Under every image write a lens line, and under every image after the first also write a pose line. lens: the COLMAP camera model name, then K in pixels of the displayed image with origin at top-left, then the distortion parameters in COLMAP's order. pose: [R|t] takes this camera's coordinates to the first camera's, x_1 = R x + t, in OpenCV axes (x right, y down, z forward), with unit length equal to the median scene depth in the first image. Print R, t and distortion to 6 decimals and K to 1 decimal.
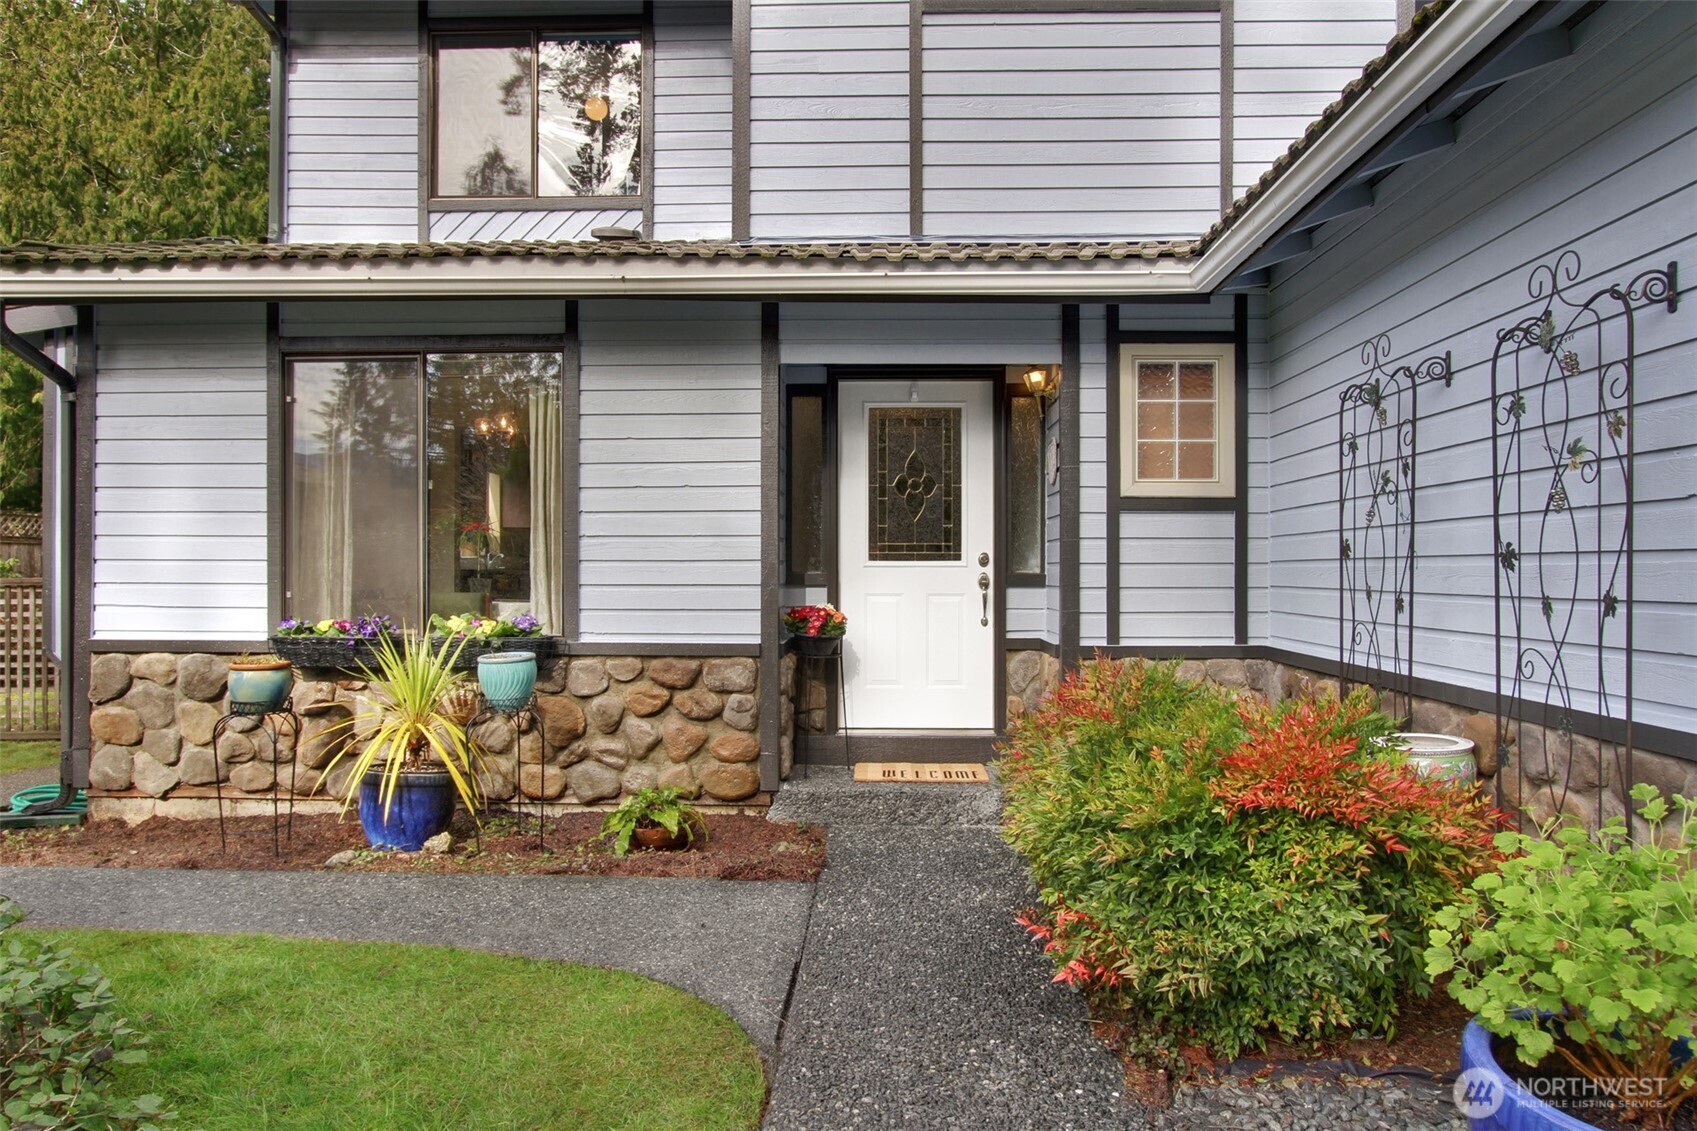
lens RADIAL K [[1034.2, 0, 870.2], [0, 1034.2, 573.0], [0, 0, 1]] dist [-0.018937, 0.001106]
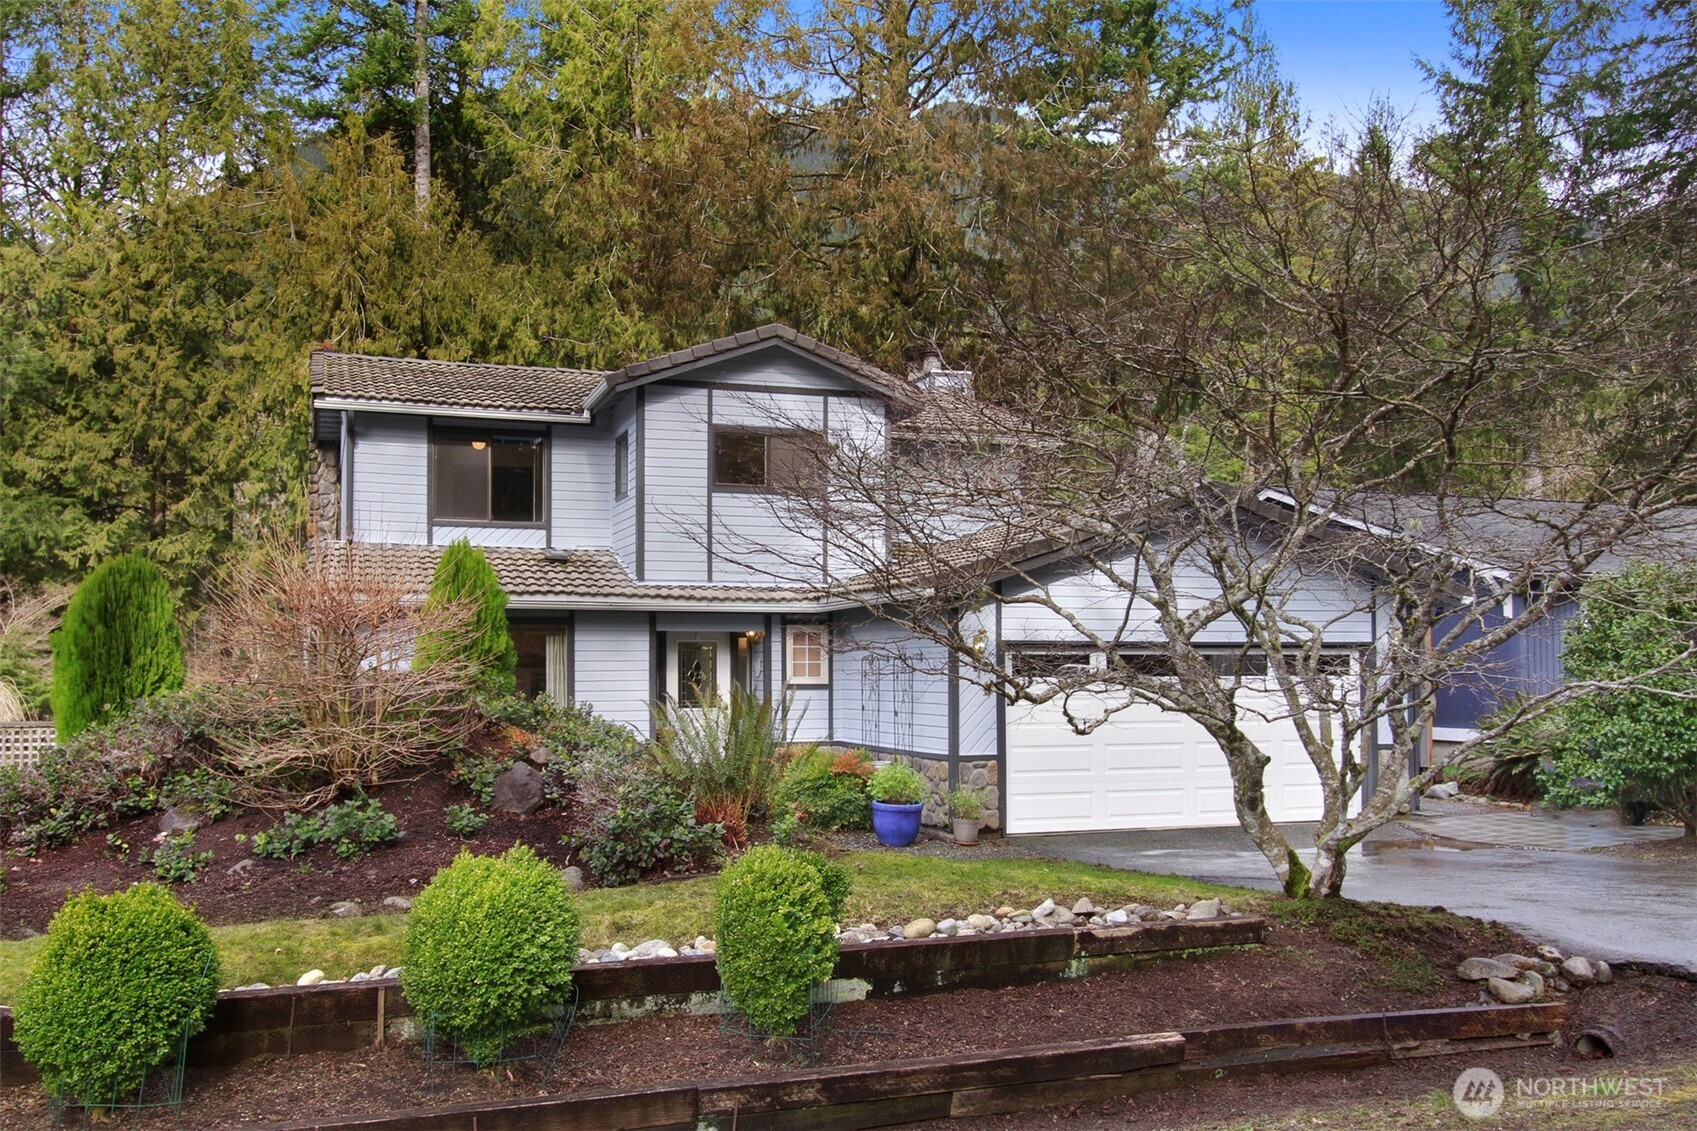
lens RADIAL K [[1410.6, 0, 848.5], [0, 1410.6, 565.5], [0, 0, 1]] dist [0.003589, 0.000698]
pose [[0.930386, 0.023503, 0.365827, -0.912305], [0.005043, 0.997028, -0.076881, -0.097024], [-0.366547, 0.073374, 0.927502, -2.352769]]
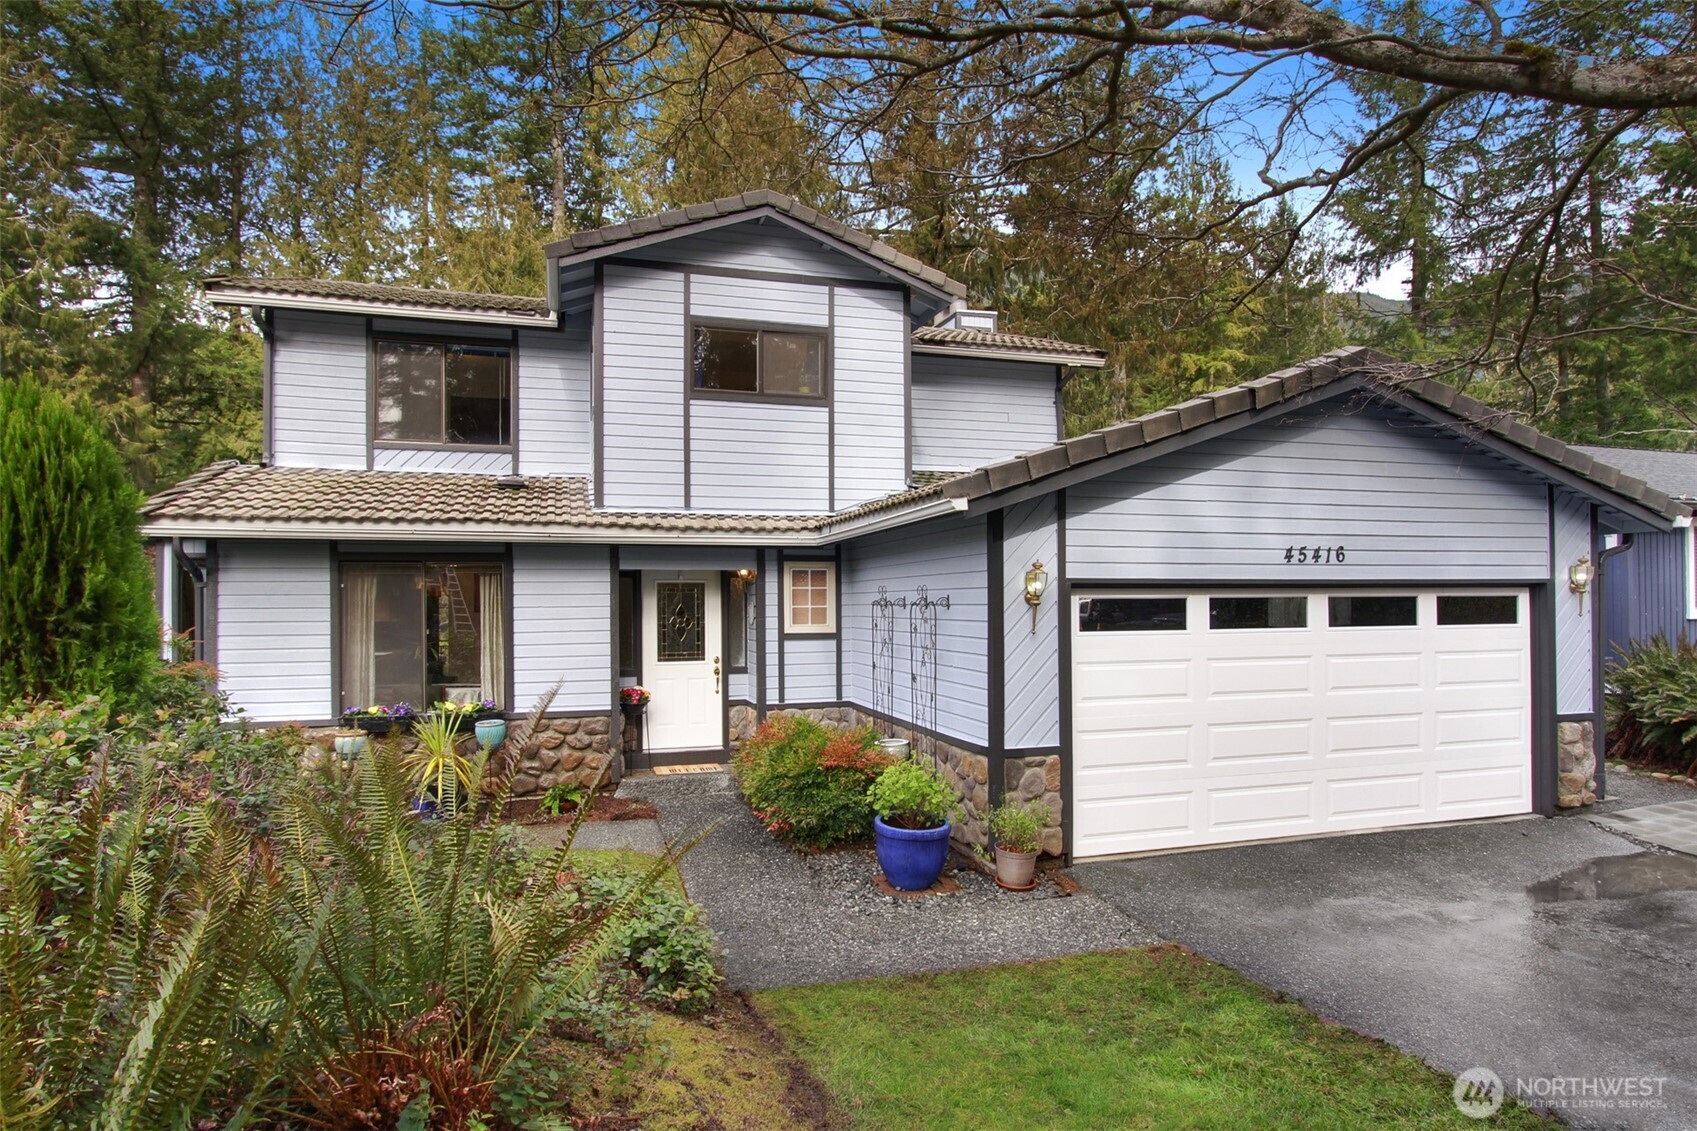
lens RADIAL K [[918.8, 0, 849.6], [0, 918.8, 584.1], [0, 0, 1]] dist [-0.023221, 0.000245]
pose [[0.949655, -0.001610, 0.313292, -0.223261], [0.008379, 0.999760, -0.020262, -0.135005], [-0.313184, 0.021867, 0.949441, -0.842136]]
